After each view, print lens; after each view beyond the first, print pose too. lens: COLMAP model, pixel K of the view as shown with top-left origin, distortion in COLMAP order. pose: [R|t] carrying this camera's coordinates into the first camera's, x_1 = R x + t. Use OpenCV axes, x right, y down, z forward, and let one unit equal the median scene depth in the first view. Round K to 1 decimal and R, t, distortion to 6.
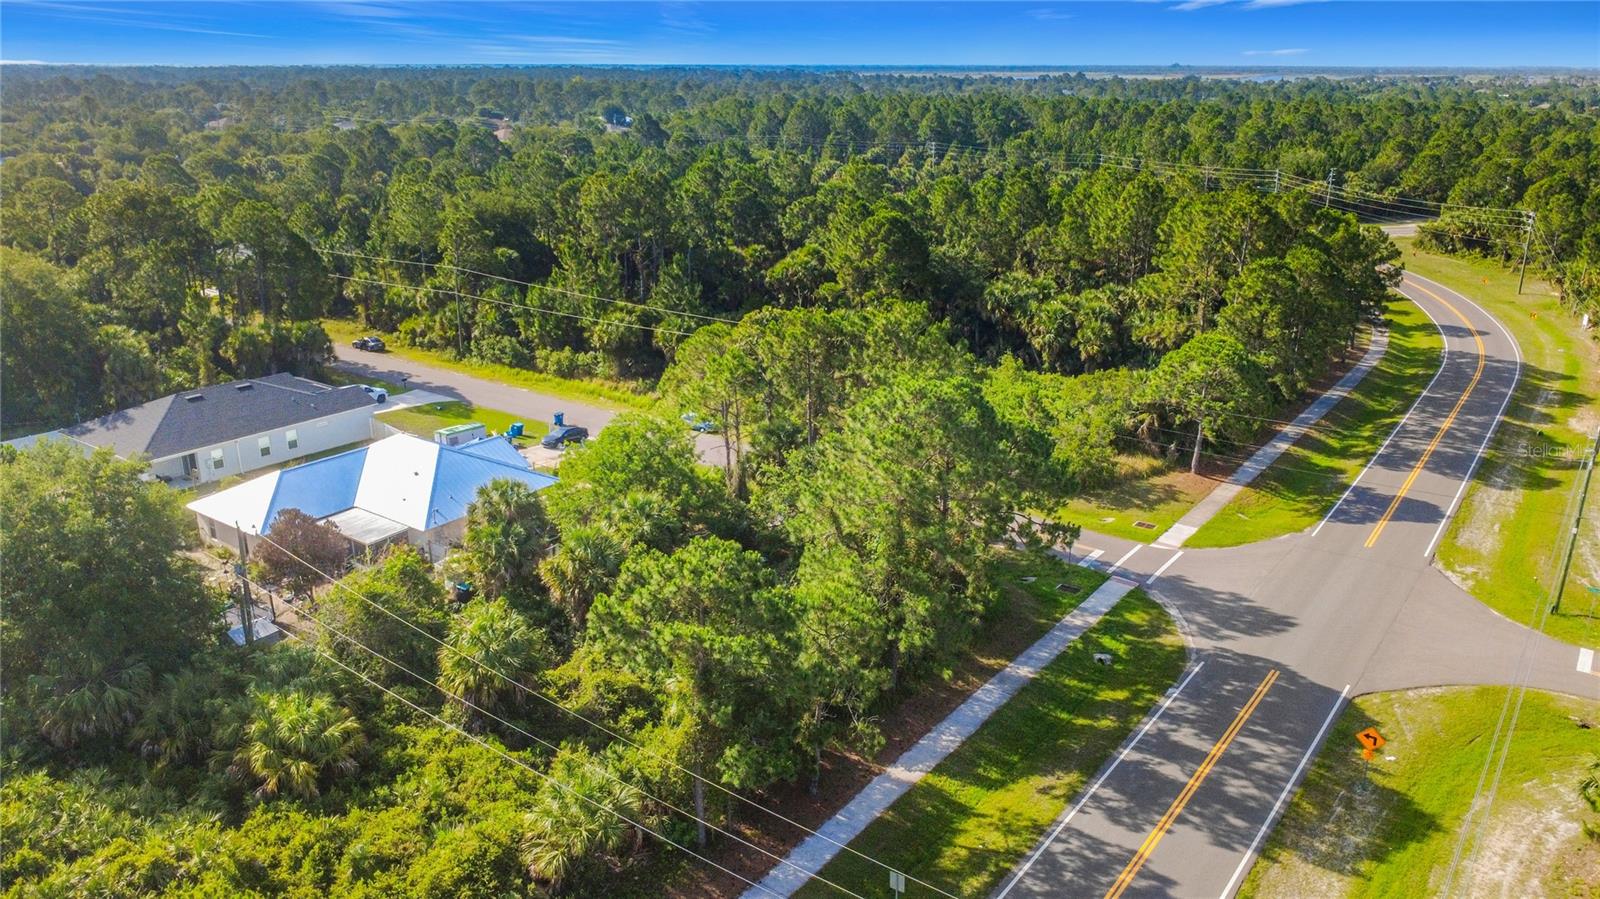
lens RADIAL K [[1163.8, 0, 797.7], [0, 1163.8, 451.7], [0, 0, 1]] dist [0.002214, -0.003185]
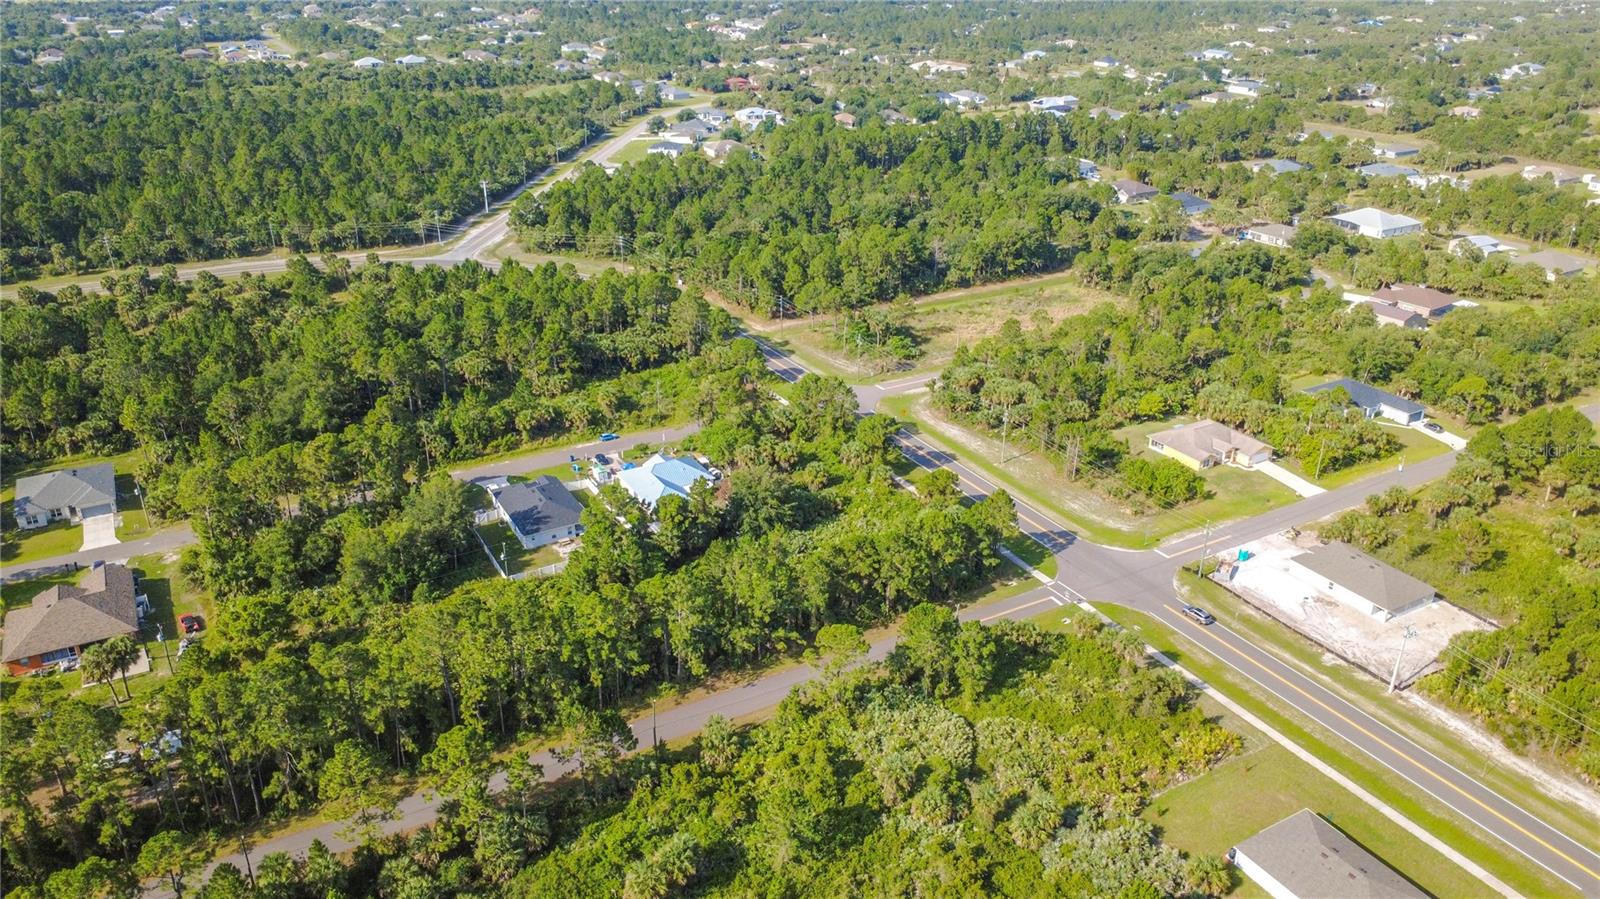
lens RADIAL K [[1163.8, 0, 797.7], [0, 1163.8, 451.7], [0, 0, 1]] dist [0.002214, -0.003185]
pose [[0.399806, -0.382085, 0.833166, -3.020493], [0.286157, 0.915573, 0.282560, -0.876912], [-0.870786, 0.125447, 0.475388, -0.728423]]
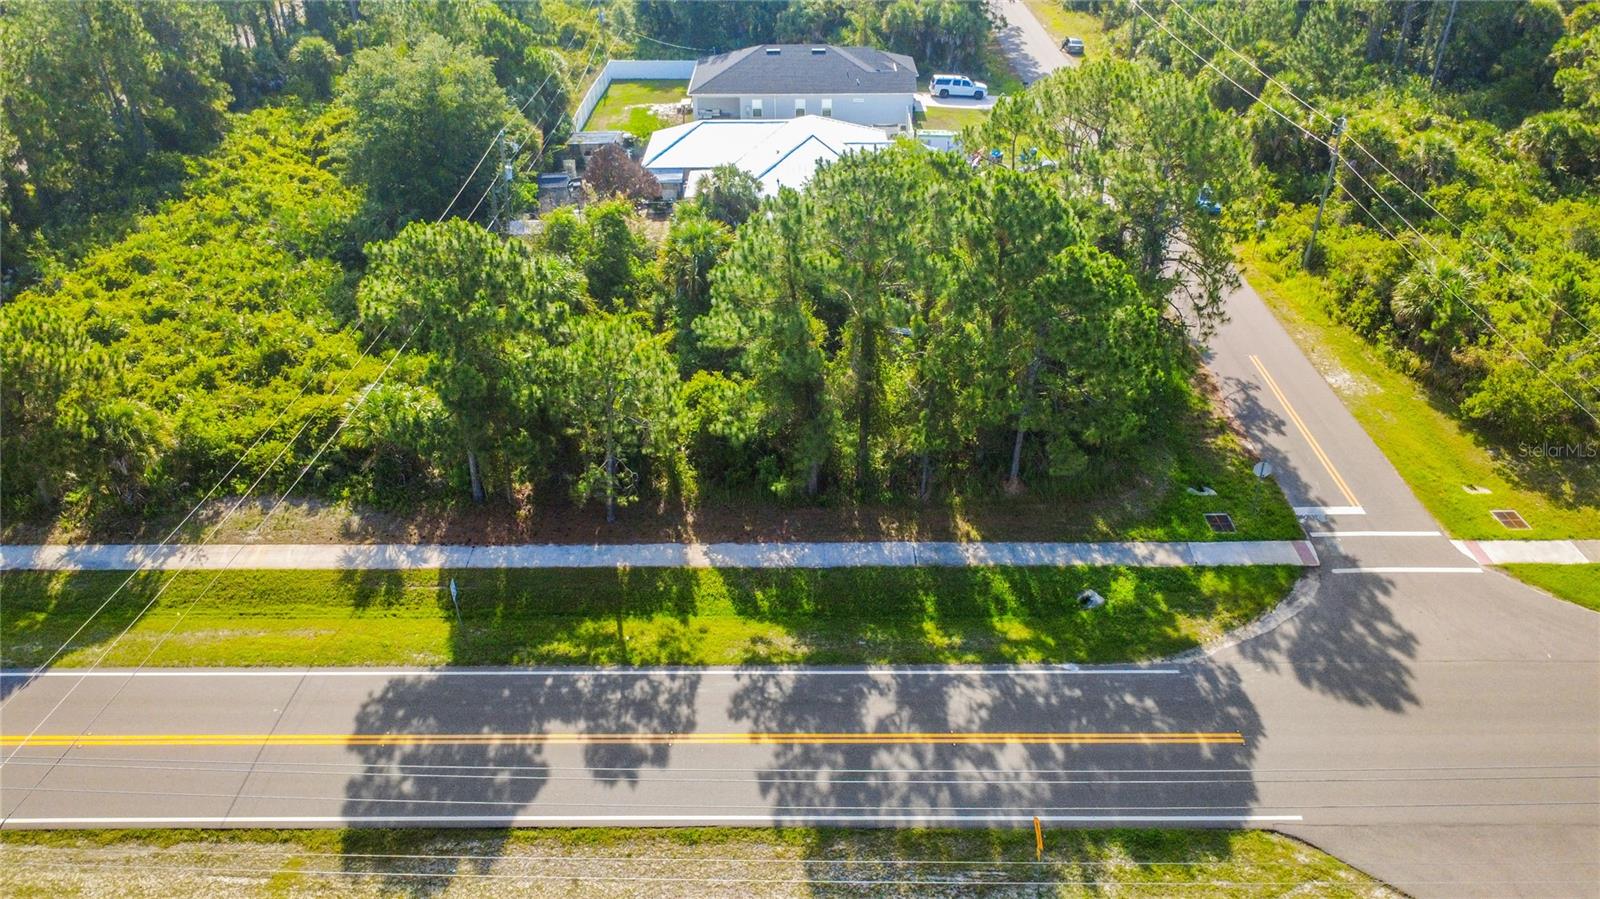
lens RADIAL K [[1163.8, 0, 797.7], [0, 1163.8, 451.7], [0, 0, 1]] dist [0.002214, -0.003185]
pose [[0.595920, 0.416913, -0.686341, 0.609515], [-0.246101, 0.908363, 0.338100, -0.111844], [0.764404, -0.032571, 0.643914, 0.370542]]
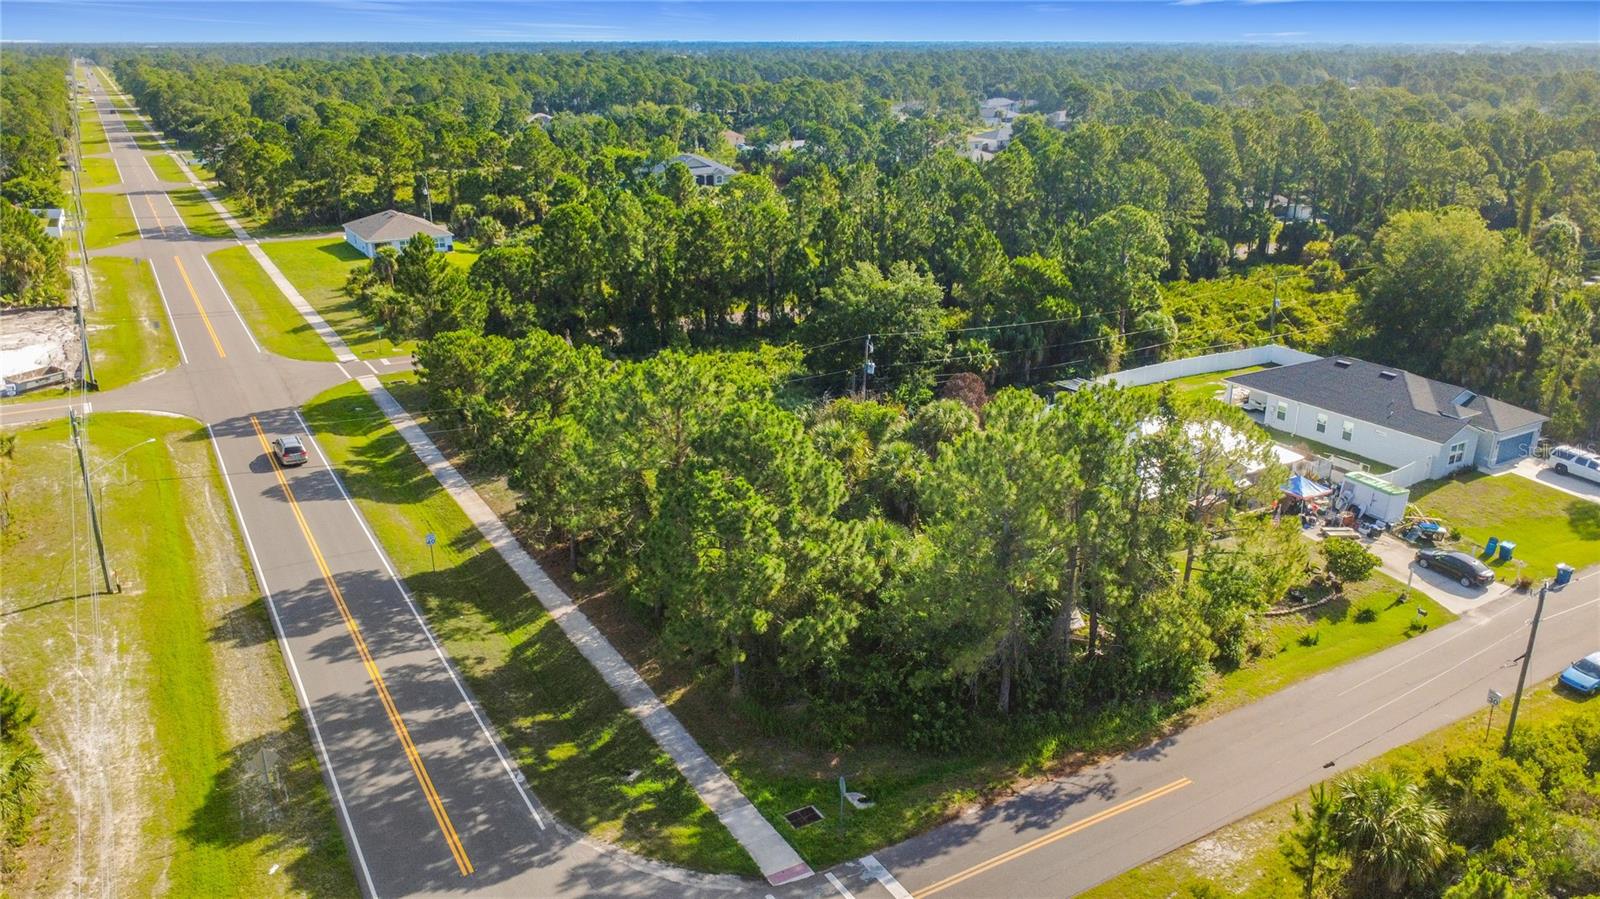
lens RADIAL K [[1163.8, 0, 797.7], [0, 1163.8, 451.7], [0, 0, 1]] dist [0.002214, -0.003185]
pose [[-0.388096, 0.306412, -0.869191, 0.839231], [-0.291628, 0.853823, 0.431207, -0.395625], [0.874262, 0.420830, -0.242007, 1.177979]]
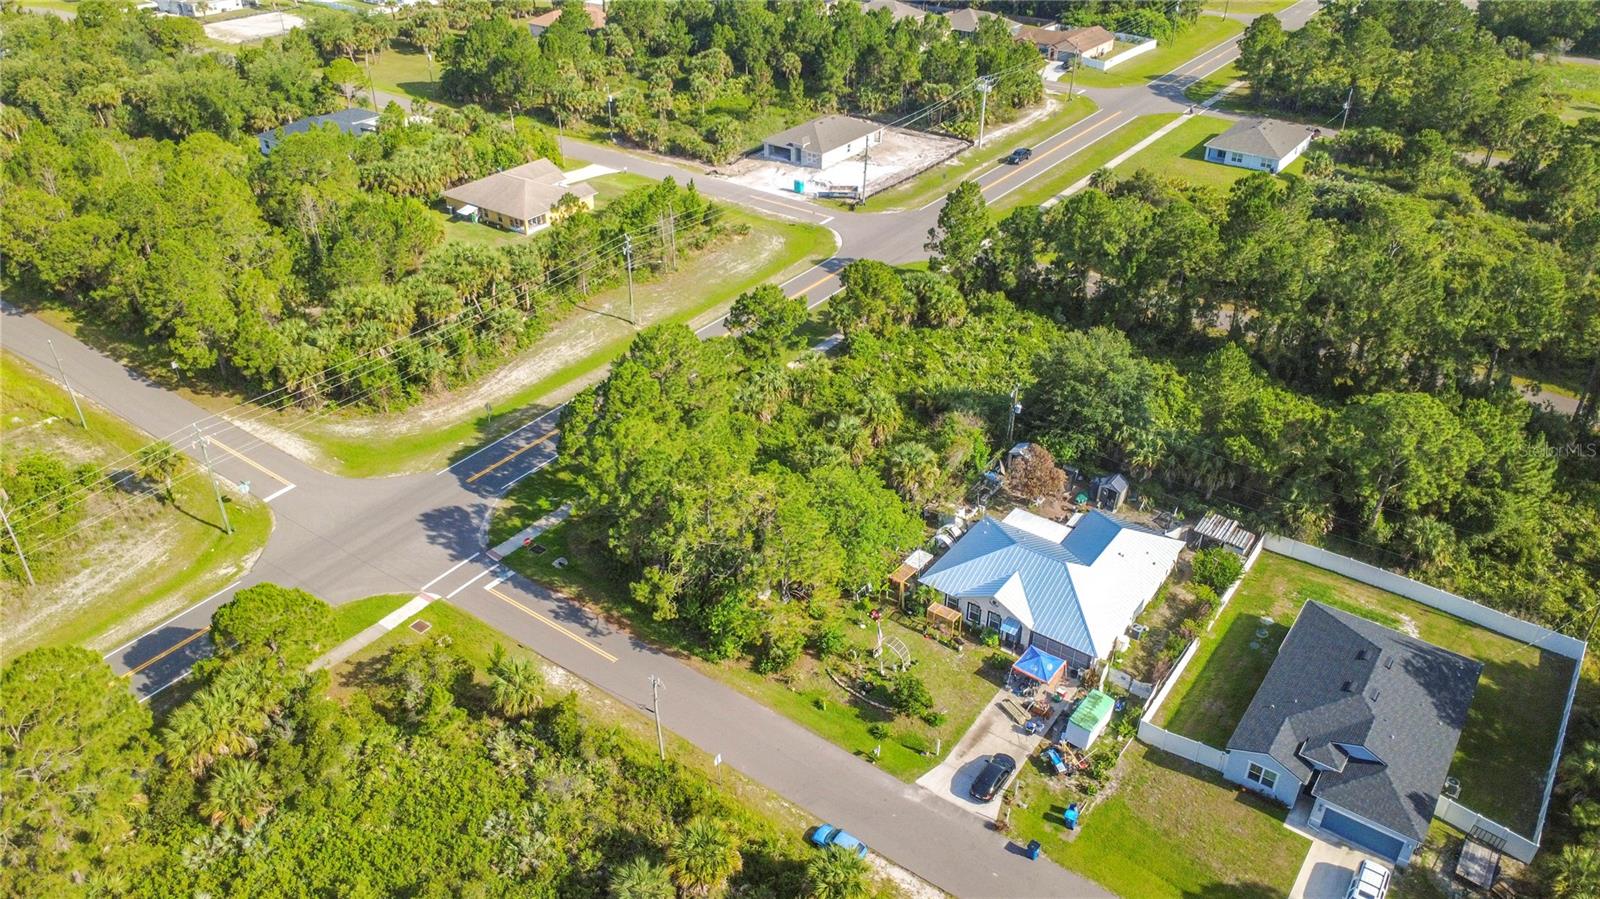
lens RADIAL K [[1163.8, 0, 797.7], [0, 1163.8, 451.7], [0, 0, 1]] dist [0.002214, -0.003185]
pose [[-0.999908, -0.000421, -0.013545, -0.075373], [-0.010704, 0.637512, 0.770366, -1.177322], [0.008311, 0.770440, -0.637458, 2.007246]]
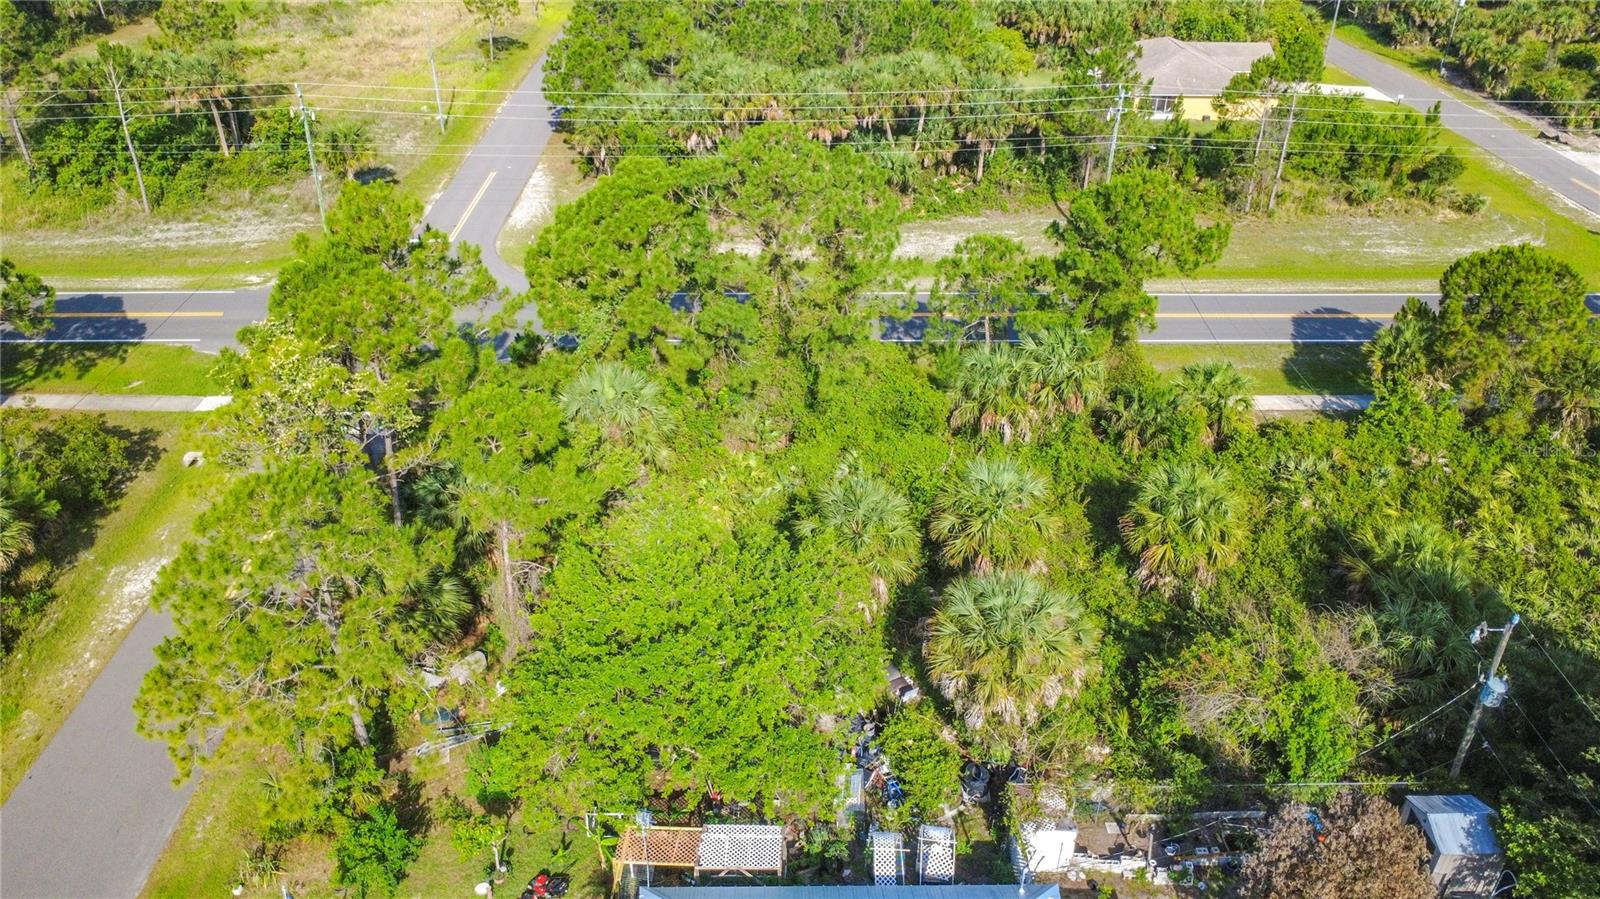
lens RADIAL K [[1163.8, 0, 797.7], [0, 1163.8, 451.7], [0, 0, 1]] dist [0.002214, -0.003185]
pose [[-0.616356, -0.416527, 0.668289, -0.531544], [0.234719, 0.712905, 0.660813, -0.405088], [-0.751673, 0.564156, -0.341636, 1.228999]]
